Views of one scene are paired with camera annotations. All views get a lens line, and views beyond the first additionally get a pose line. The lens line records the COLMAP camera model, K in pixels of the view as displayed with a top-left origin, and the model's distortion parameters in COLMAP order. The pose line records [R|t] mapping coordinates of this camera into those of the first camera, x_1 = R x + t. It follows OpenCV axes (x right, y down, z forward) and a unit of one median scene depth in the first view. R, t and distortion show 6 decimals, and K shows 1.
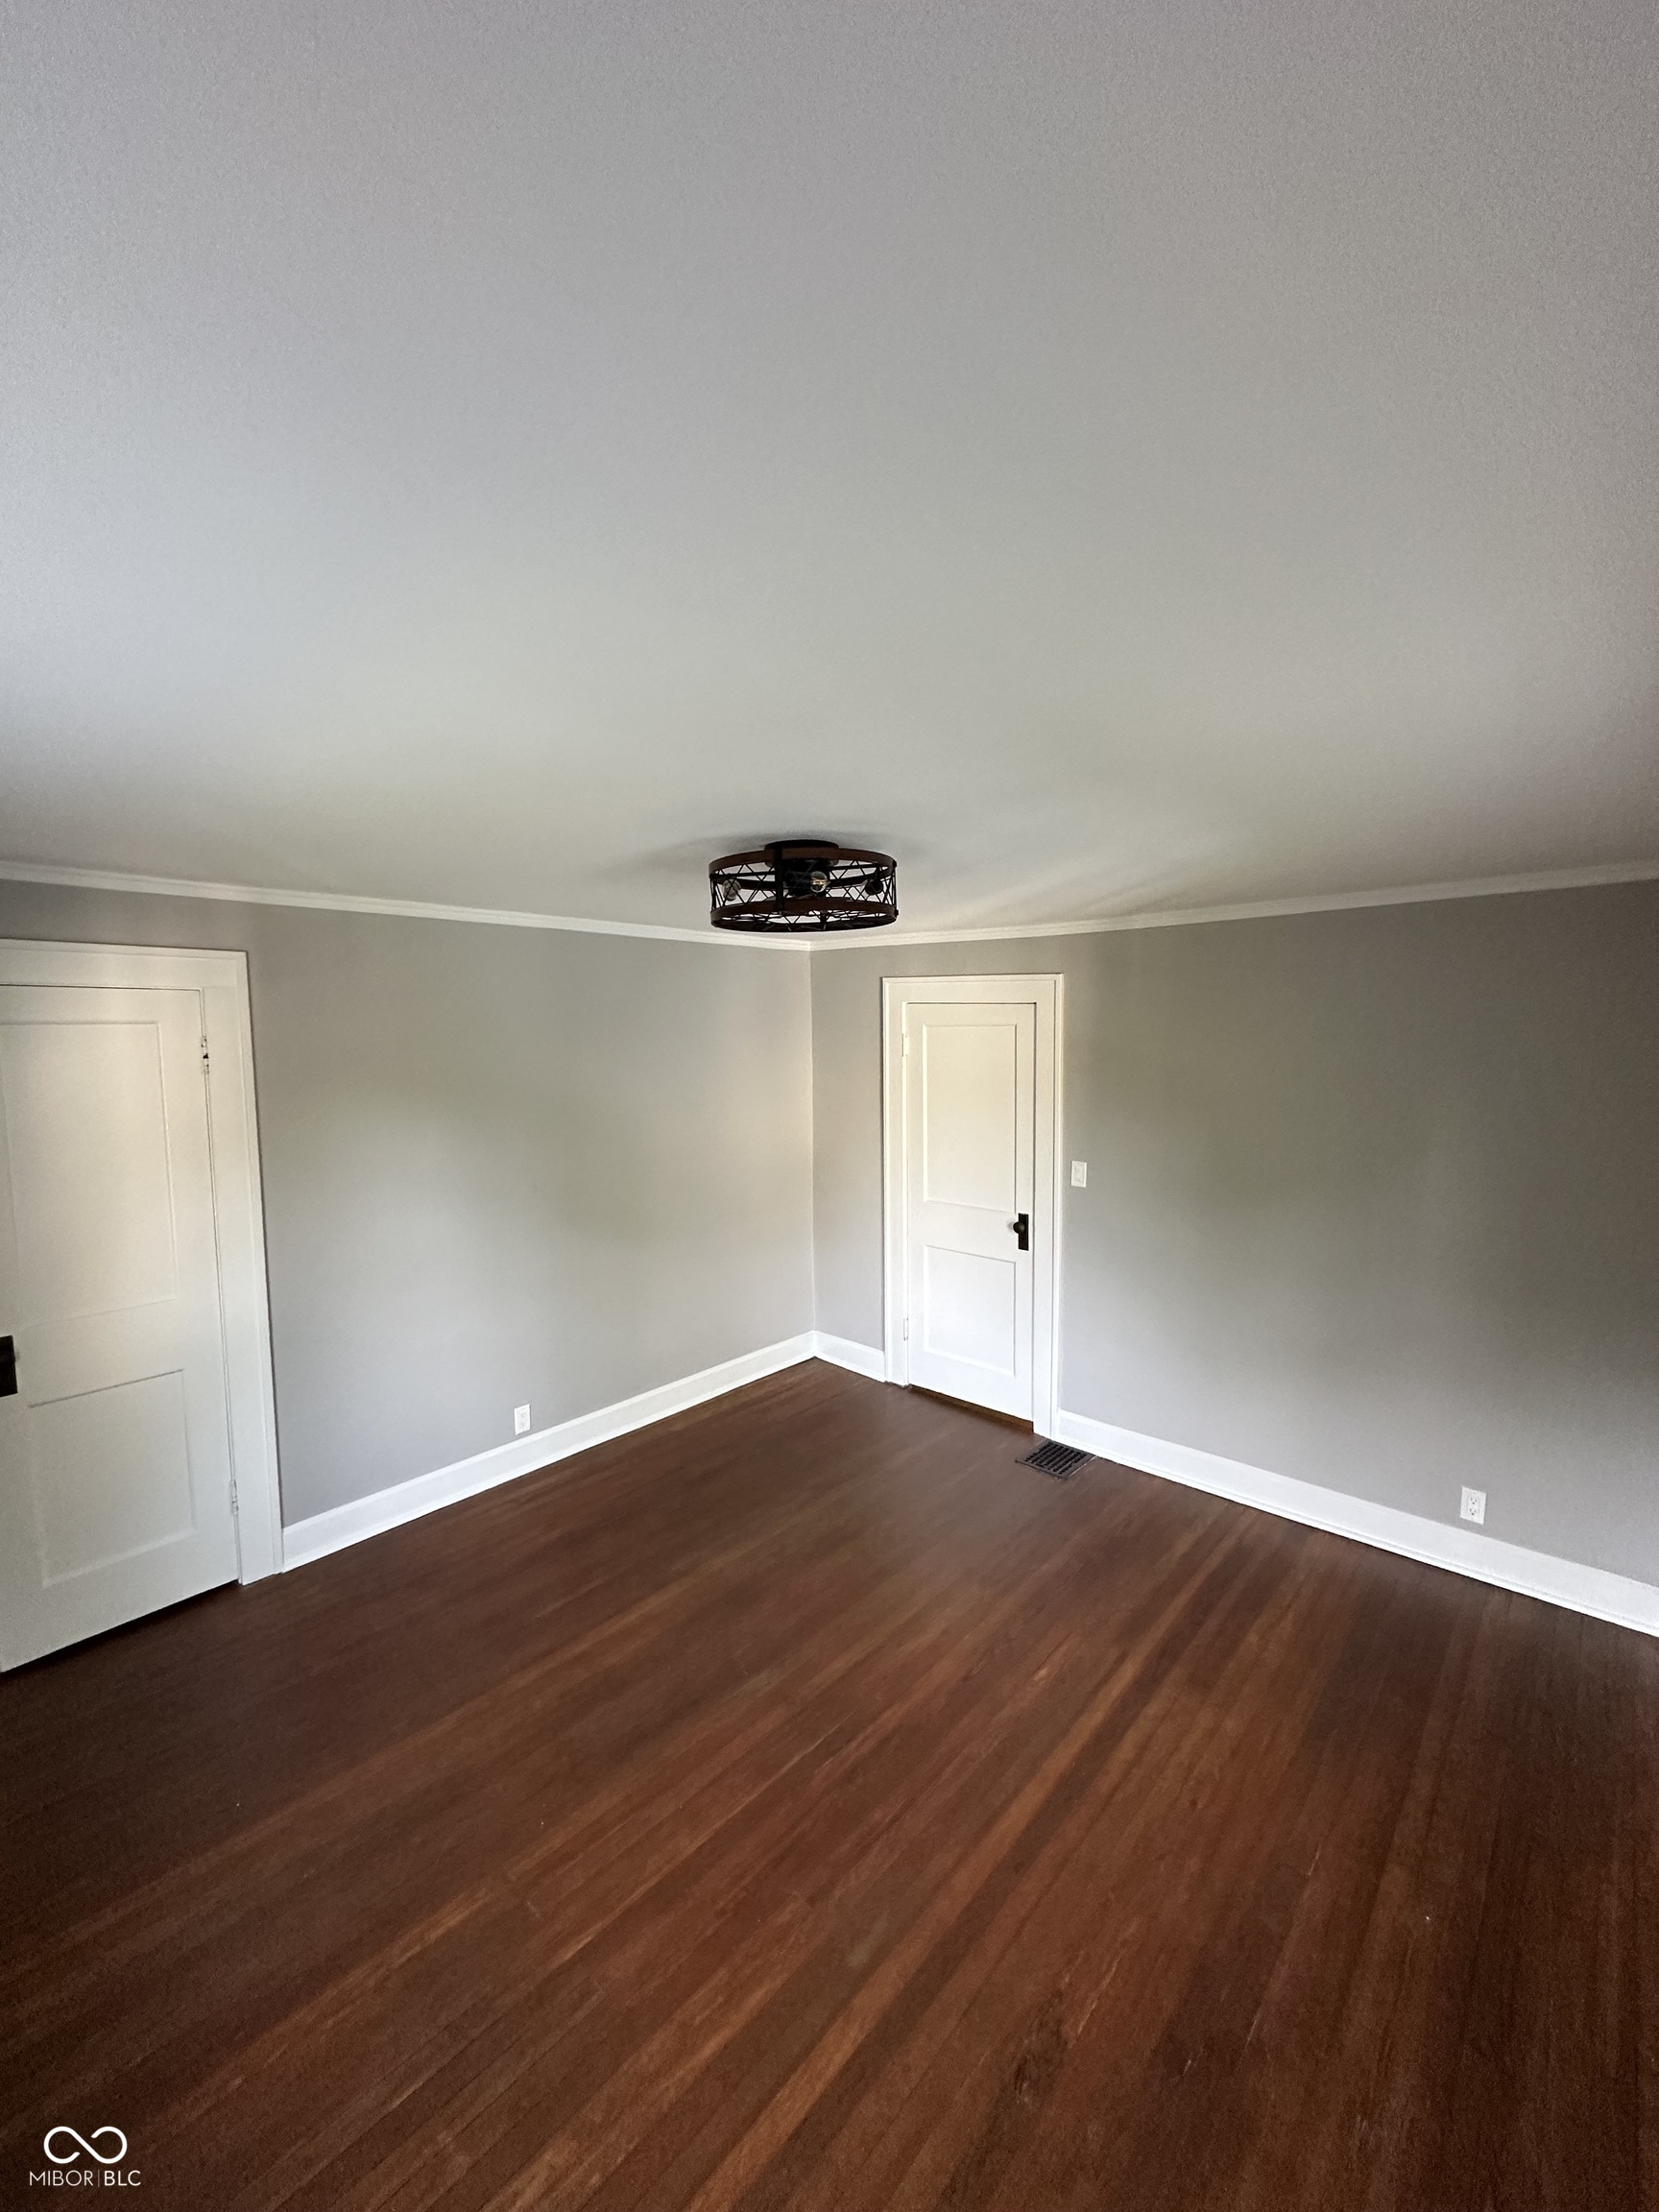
lens RADIAL K [[883.6, 0, 832.4], [0, 883.6, 1102.0], [0, 0, 1]] dist [-0.002670, 0.000848]
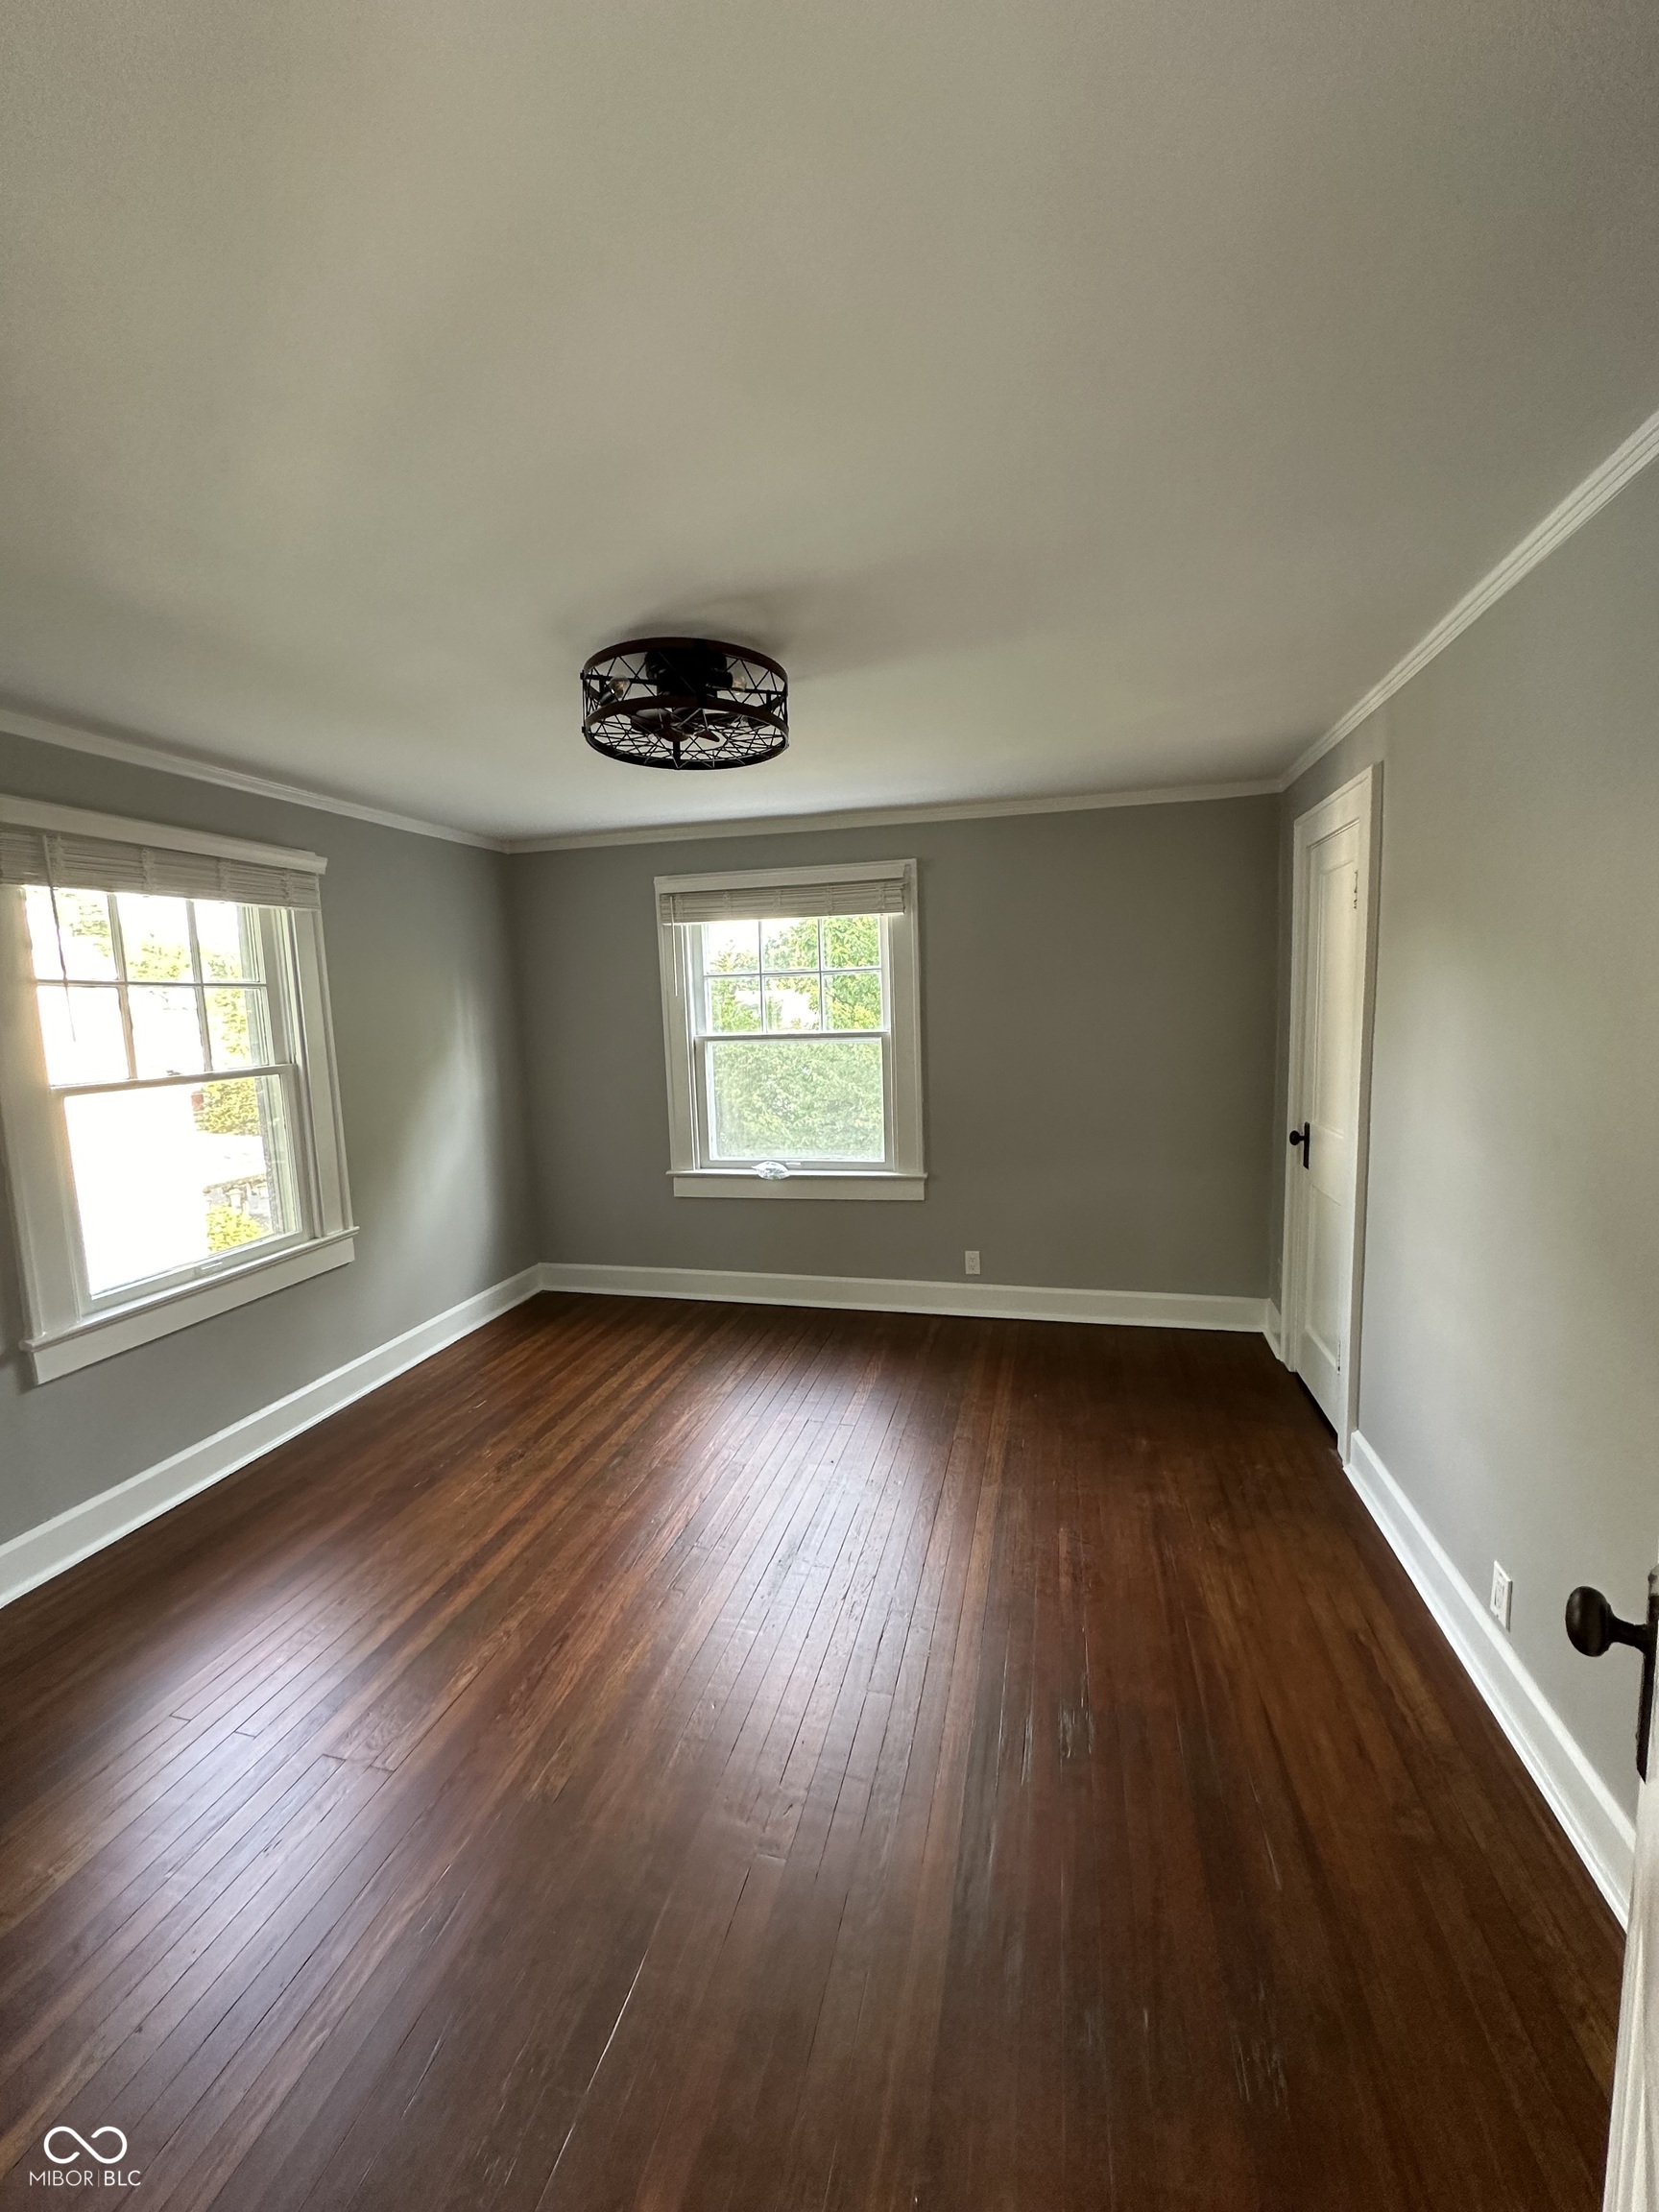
lens RADIAL K [[883.6, 0, 832.4], [0, 883.6, 1102.0], [0, 0, 1]] dist [-0.002670, 0.000848]
pose [[-0.884459, 0.086129, -0.458599, 0.314201], [-0.002011, 0.982105, 0.188325, -0.009585], [0.466613, 0.167488, -0.868459, 2.080480]]
